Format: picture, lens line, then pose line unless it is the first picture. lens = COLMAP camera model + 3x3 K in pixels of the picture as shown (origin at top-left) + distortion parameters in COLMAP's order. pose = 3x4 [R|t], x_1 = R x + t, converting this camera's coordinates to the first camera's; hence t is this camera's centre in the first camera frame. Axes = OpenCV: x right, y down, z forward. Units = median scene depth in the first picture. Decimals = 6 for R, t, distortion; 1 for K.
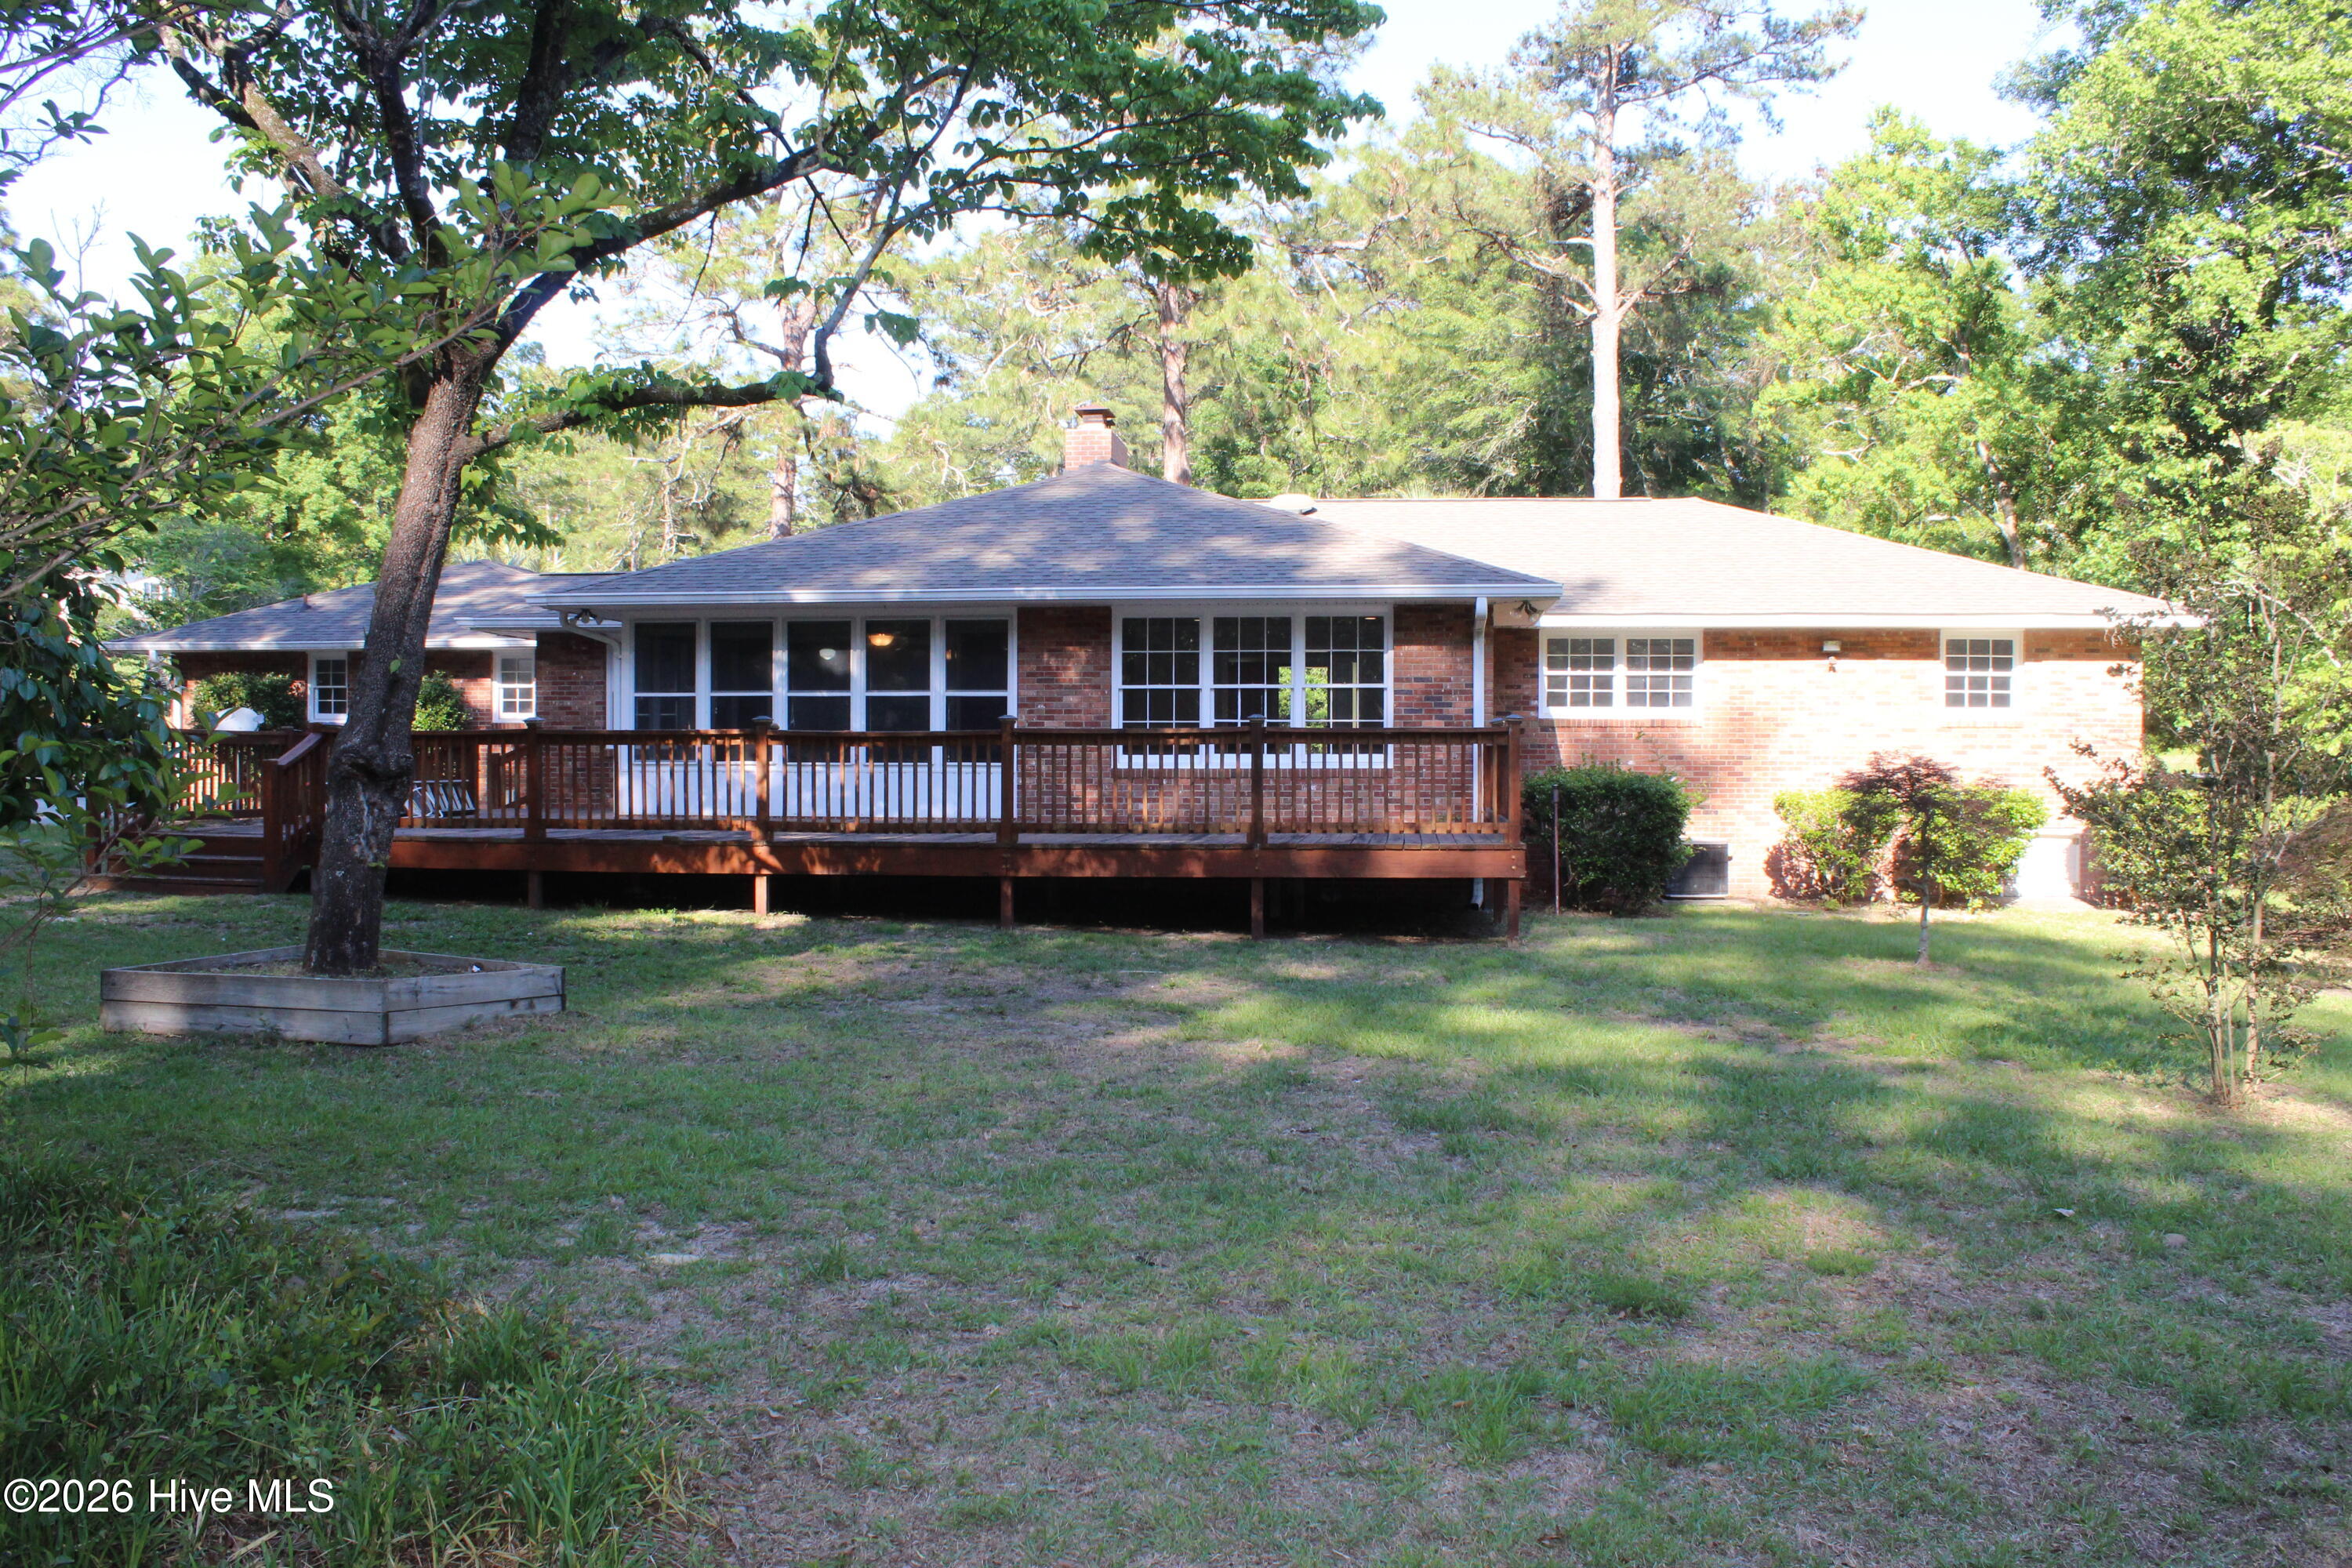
lens RADIAL K [[1982.3, 0, 1176.0], [0, 1982.3, 784.0], [0, 0, 1]] dist [-0.173830, 0.303671]
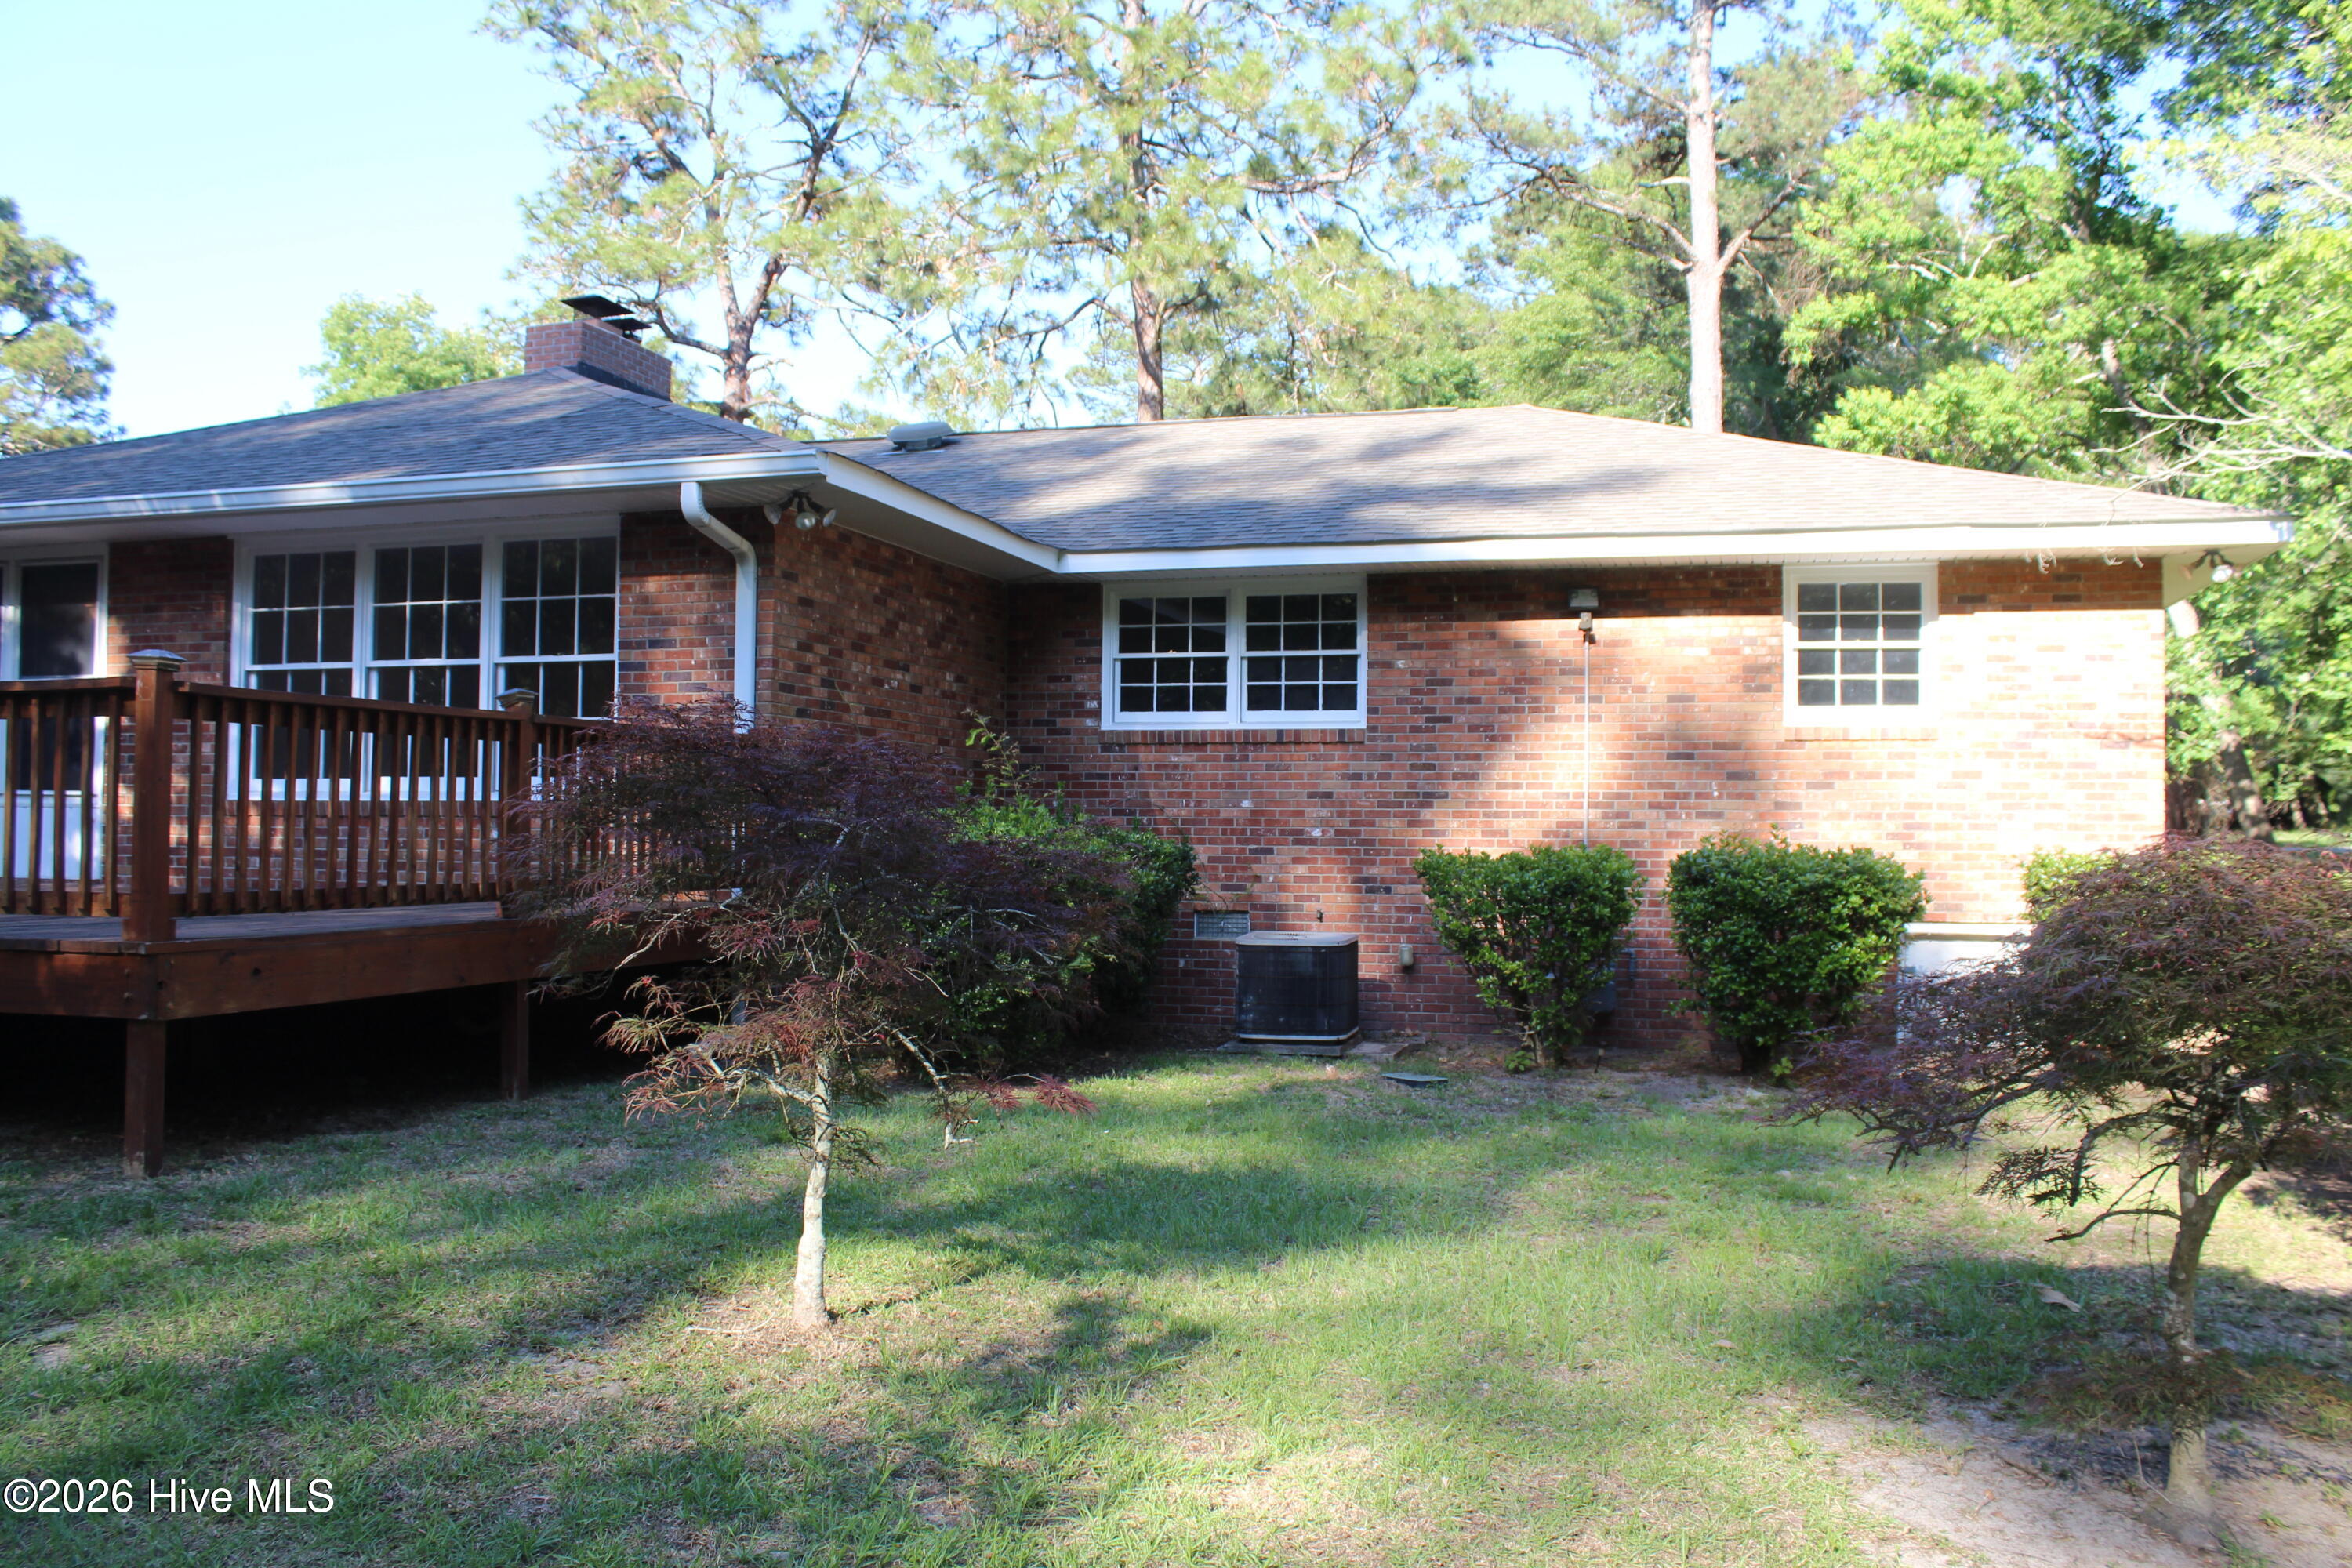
lens RADIAL K [[2013.6, 0, 1176.0], [0, 2013.6, 784.0], [0, 0, 1]] dist [-0.155143, 0.150077]
pose [[0.986428, 0.001417, -0.164187, 0.306854], [-0.008317, 0.999110, -0.041348, 0.007920], [0.163982, 0.042152, 0.985562, 0.402121]]
